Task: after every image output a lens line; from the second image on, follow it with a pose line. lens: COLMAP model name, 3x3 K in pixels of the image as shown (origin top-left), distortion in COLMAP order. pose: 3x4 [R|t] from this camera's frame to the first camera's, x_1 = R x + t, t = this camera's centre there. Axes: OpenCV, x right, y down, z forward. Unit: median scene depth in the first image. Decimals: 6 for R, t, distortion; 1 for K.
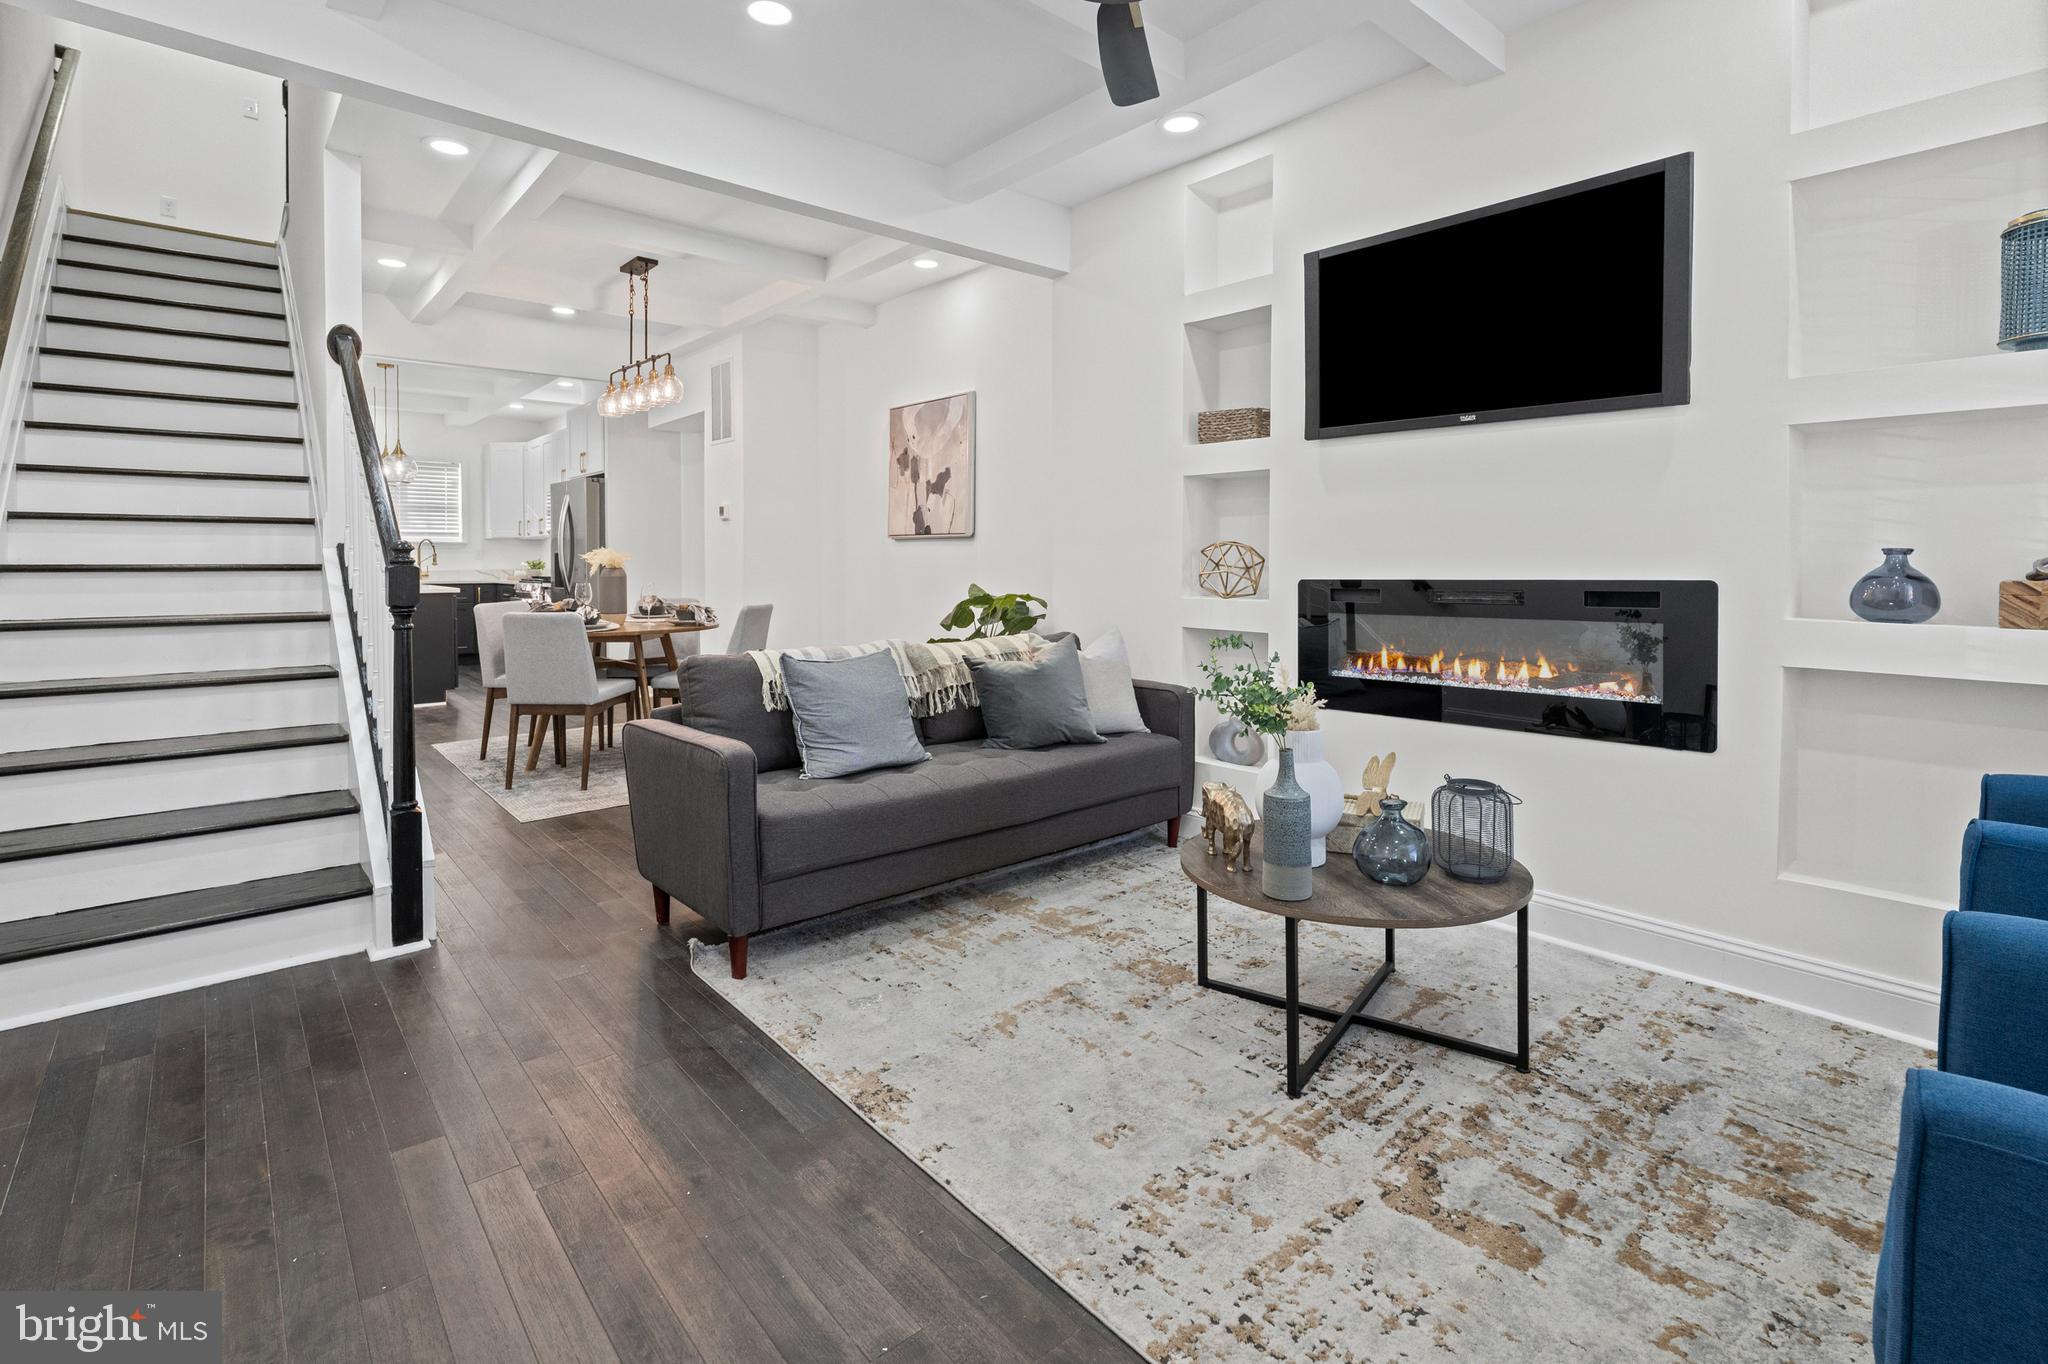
lens RADIAL K [[952.4, 0, 1017.2], [0, 952.4, 576.7], [0, 0, 1]] dist [-0.025703, 0.004871]
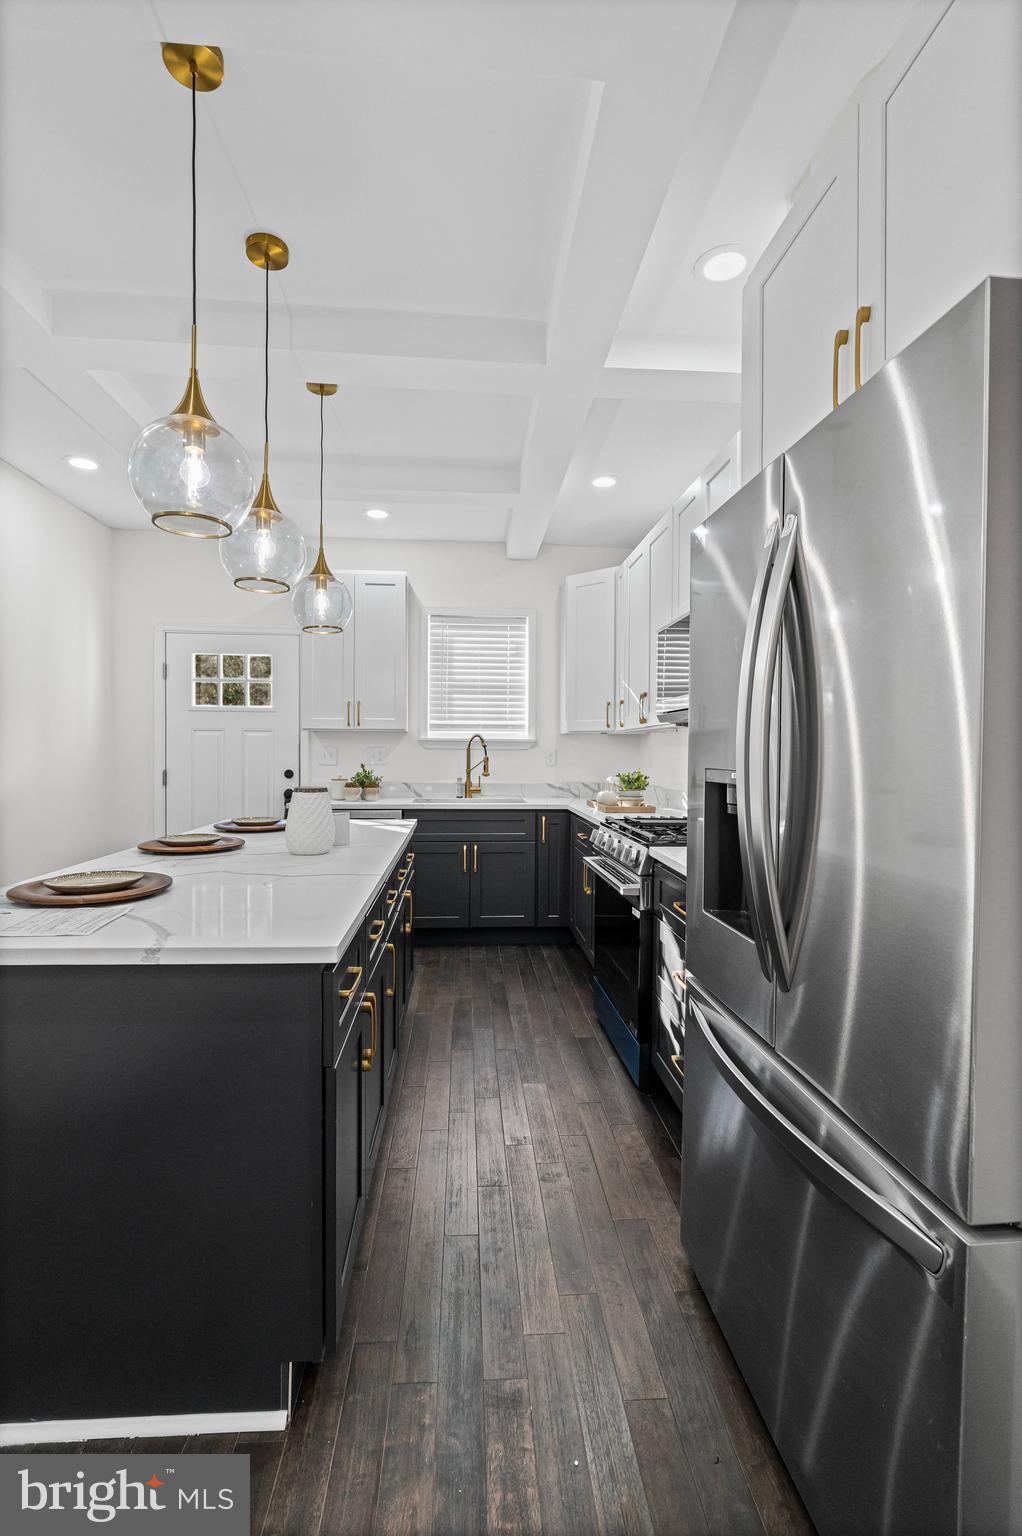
lens RADIAL K [[705.7, 0, 509.8], [0, 705.7, 760.6], [0, 0, 1]] dist [-0.008316, 0.000946]
pose [[0.805822, 0.015626, -0.591952, -0.582883], [-0.018174, 0.999833, 0.001652, -0.042042], [0.591879, 0.009427, 0.805971, 1.130258]]
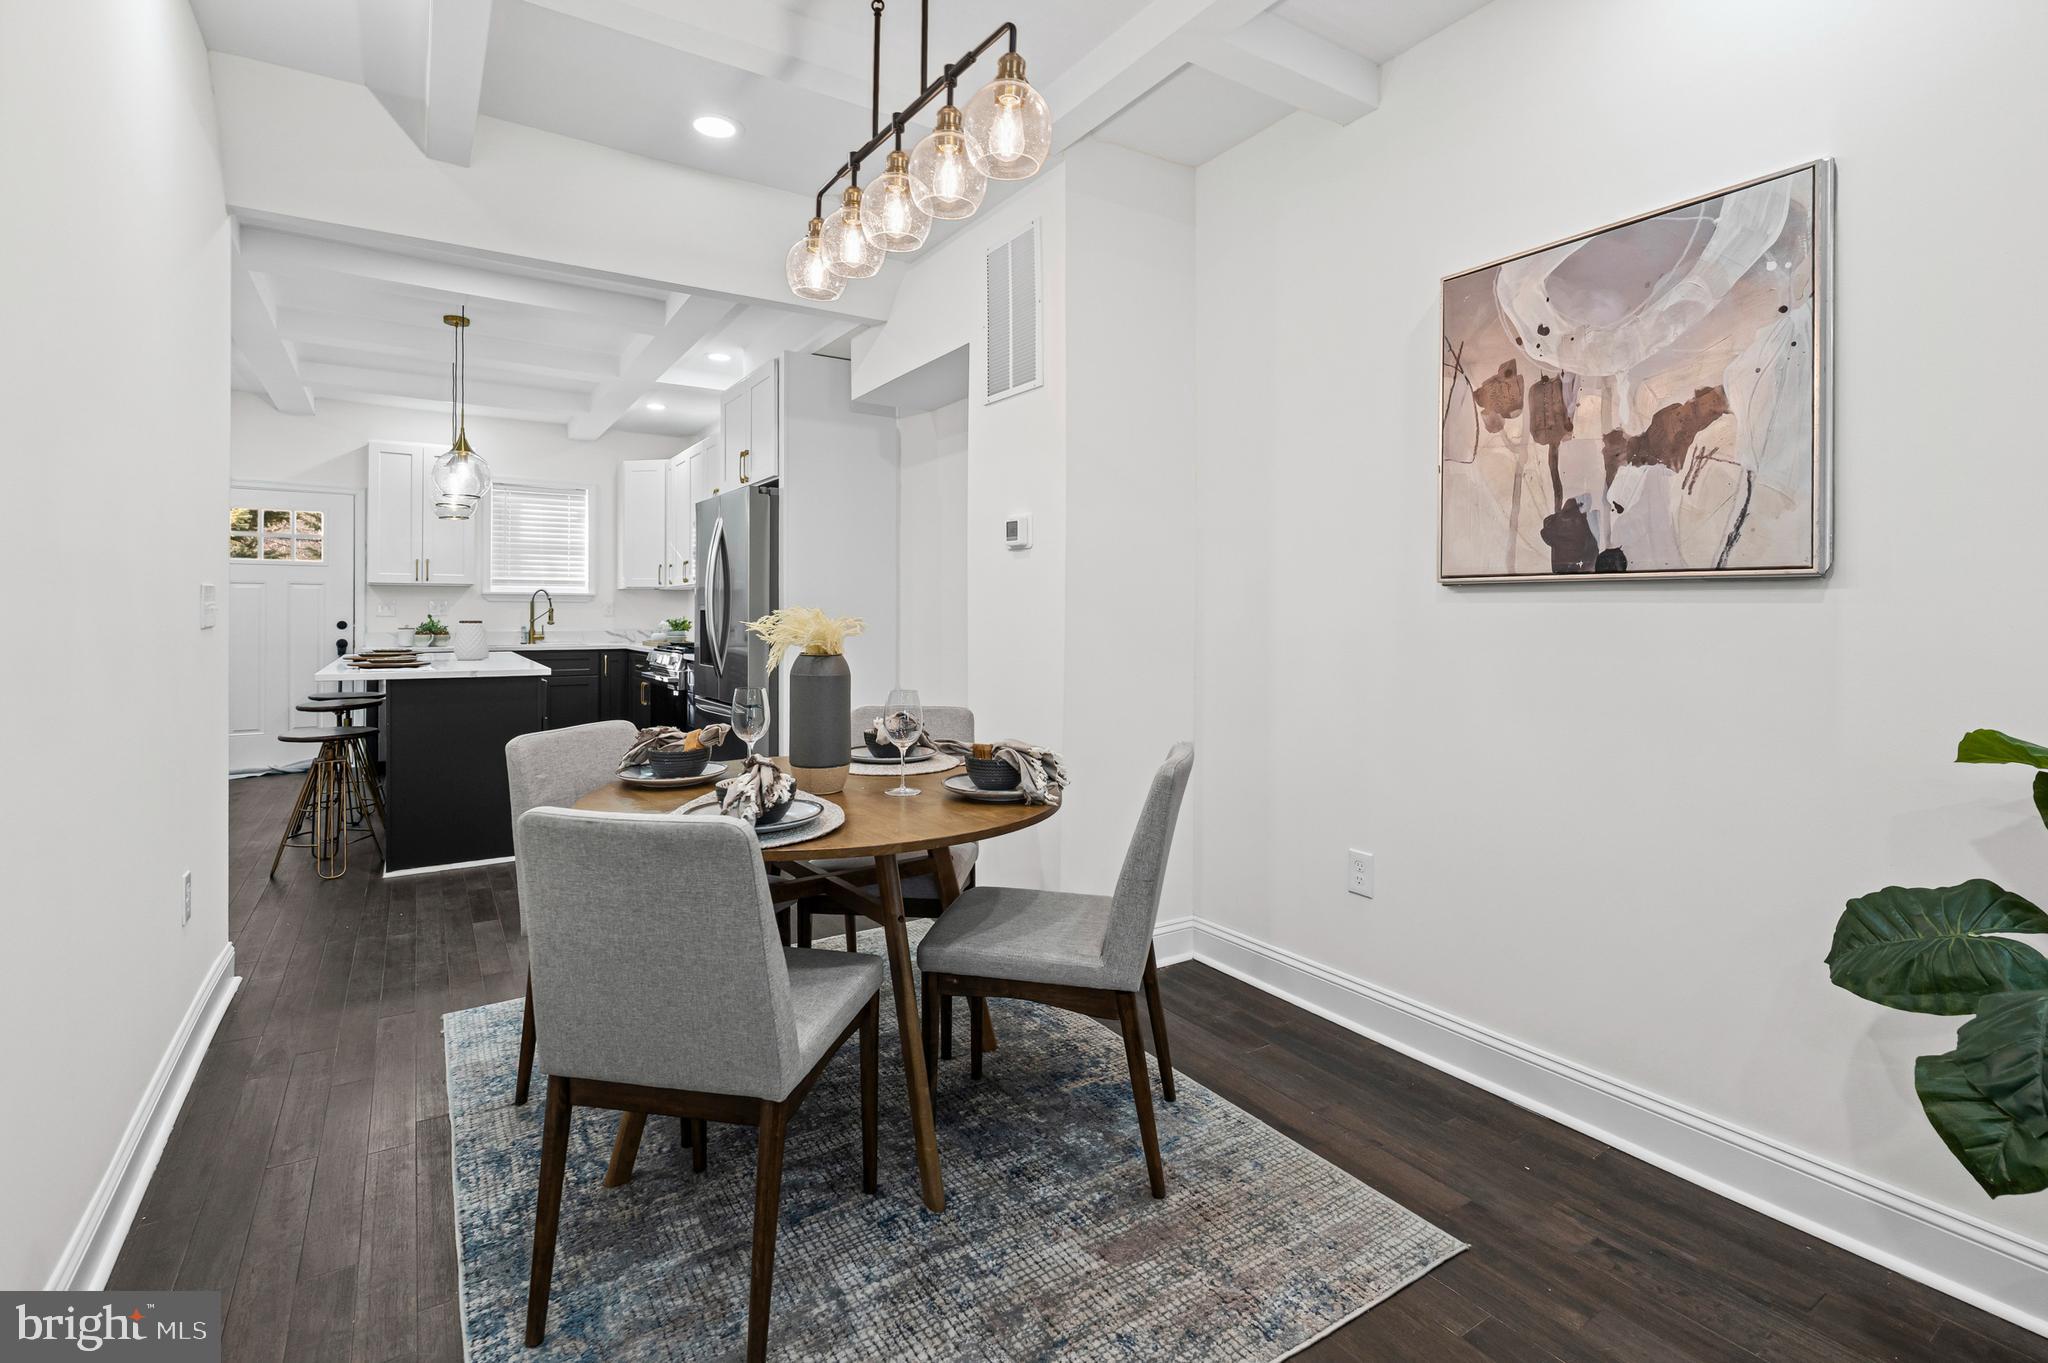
lens RADIAL K [[940.9, 0, 1016.2], [0, 940.9, 608.4], [0, 0, 1]] dist [-0.008316, 0.000946]
pose [[0.990120, 0.003526, -0.140176, -0.265686], [-0.006726, 0.999727, -0.022361, -0.018913], [0.140059, 0.023083, 0.989874, 0.566892]]
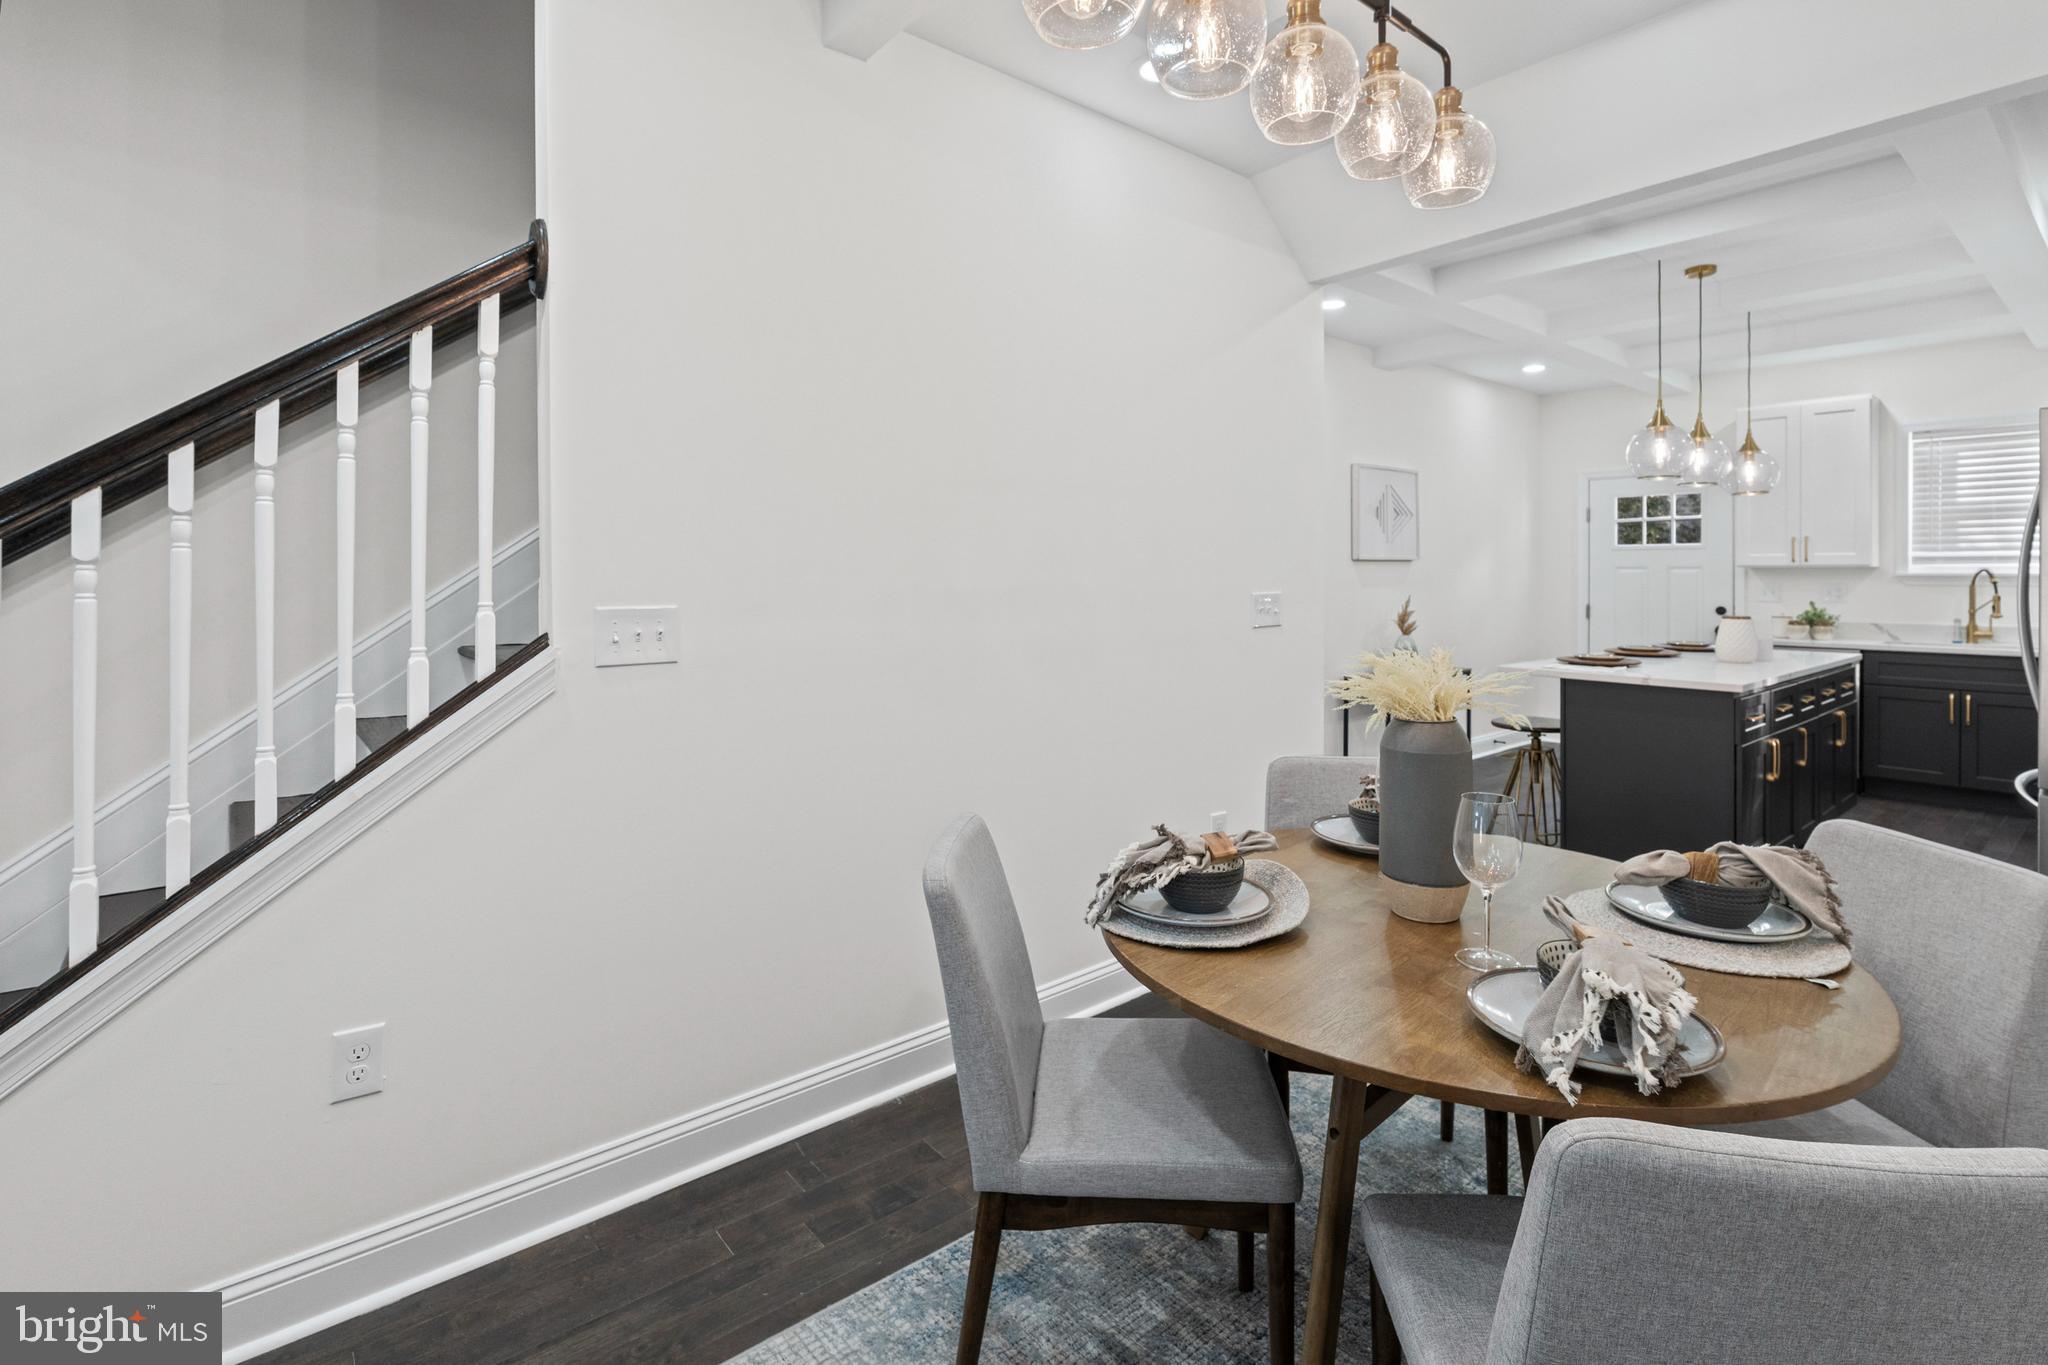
lens RADIAL K [[952.4, 0, 993.8], [0, 952.4, 575.8], [0, 0, 1]] dist [-0.025703, 0.004871]
pose [[-0.029238, 0.001154, -0.999572, -0.132010], [-0.019171, 0.999815, 0.001715, -0.046713], [0.999389, 0.019212, -0.029211, 0.805836]]
